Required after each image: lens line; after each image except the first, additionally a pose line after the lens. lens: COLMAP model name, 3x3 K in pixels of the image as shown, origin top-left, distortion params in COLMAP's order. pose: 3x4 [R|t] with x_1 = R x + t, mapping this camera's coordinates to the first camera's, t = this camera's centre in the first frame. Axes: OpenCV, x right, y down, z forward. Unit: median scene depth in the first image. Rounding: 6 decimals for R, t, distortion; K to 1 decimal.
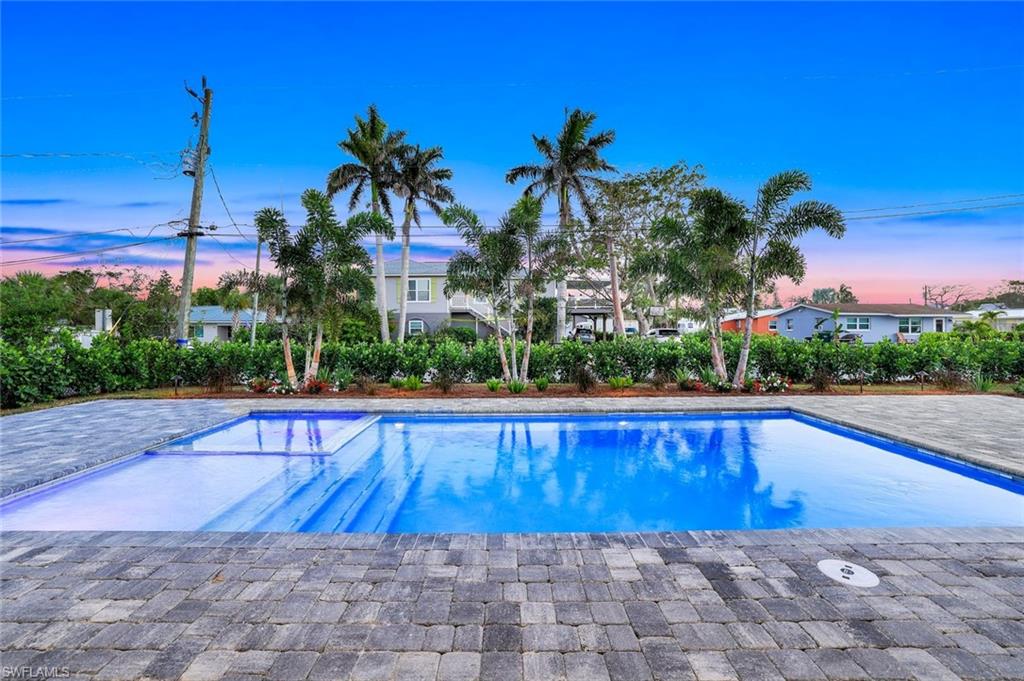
lens RADIAL K [[434.3, 0, 509.2], [0, 434.3, 327.8], [0, 0, 1]] dist [-0.001399, 0.000312]
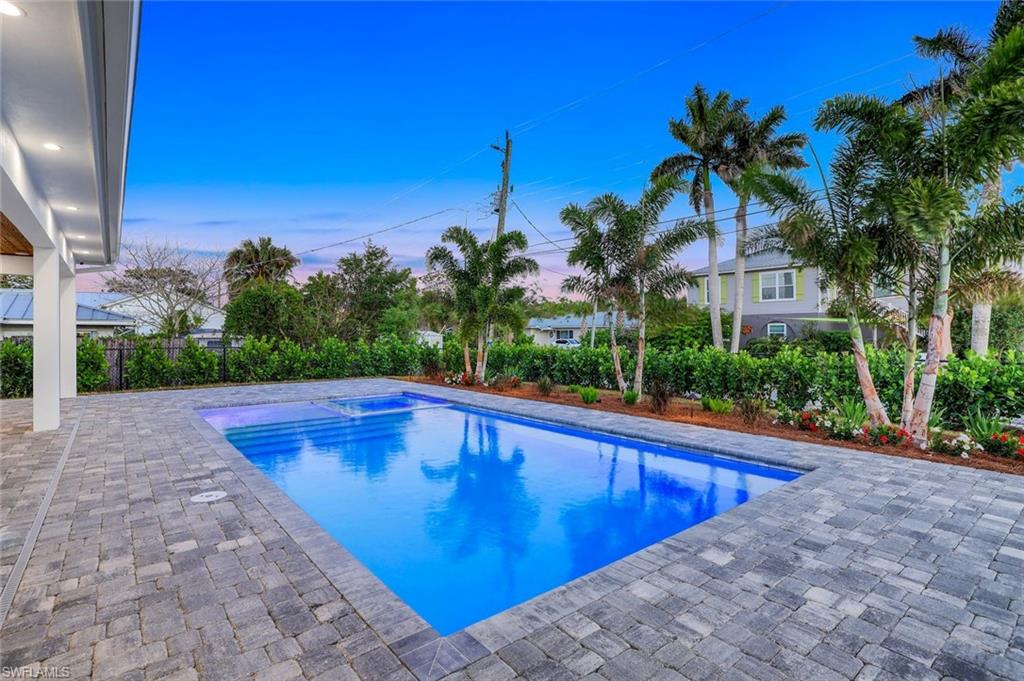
lens RADIAL K [[495.9, 0, 505.3], [0, 495.9, 338.1], [0, 0, 1]] dist [-0.020439, -0.000157]
pose [[0.621720, 0.012766, -0.783136, 2.514421], [-0.003830, 0.999905, 0.013259, -0.014821], [0.783231, -0.005244, 0.621709, 0.680644]]
